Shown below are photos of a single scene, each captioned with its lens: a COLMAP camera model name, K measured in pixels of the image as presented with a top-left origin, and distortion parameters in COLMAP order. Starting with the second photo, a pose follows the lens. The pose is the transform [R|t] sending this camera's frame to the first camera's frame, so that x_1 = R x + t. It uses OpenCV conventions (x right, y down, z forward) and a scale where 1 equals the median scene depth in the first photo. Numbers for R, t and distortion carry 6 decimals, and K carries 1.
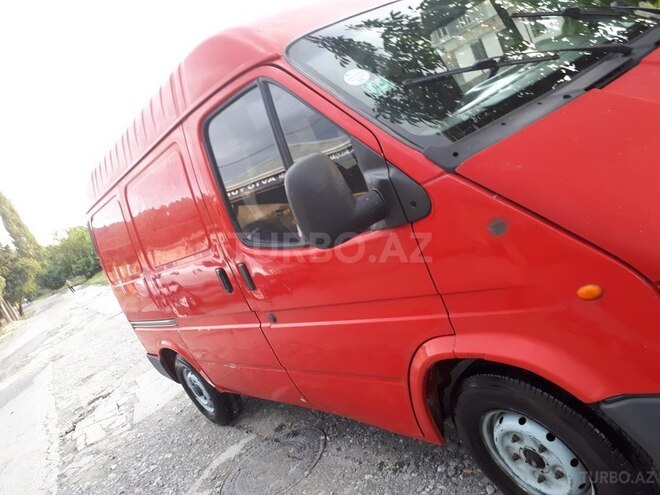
lens RADIAL K [[520.8, 0, 327.2], [0, 520.8, 247.6], [0, 0, 1]] dist [0.004797, -0.005974]
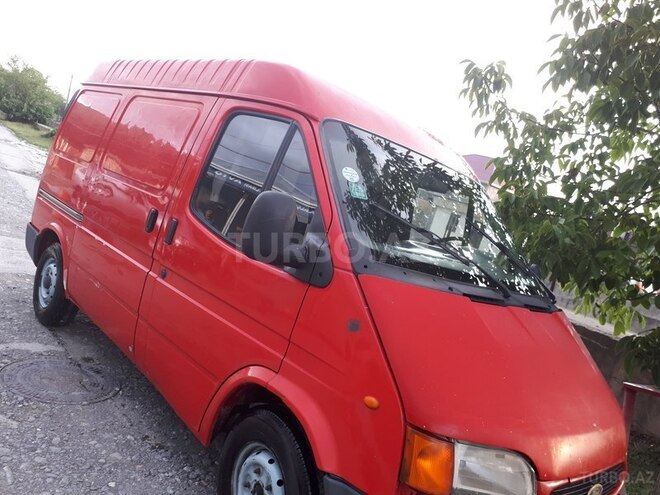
lens RADIAL K [[520.8, 0, 327.2], [0, 520.8, 247.6], [0, 0, 1]] dist [0.004797, -0.005974]
pose [[0.735544, 0.667138, 0.117907, -0.014484], [-0.650447, 0.744090, -0.152472, 0.035207], [-0.189454, 0.035458, 0.981249, -0.193636]]
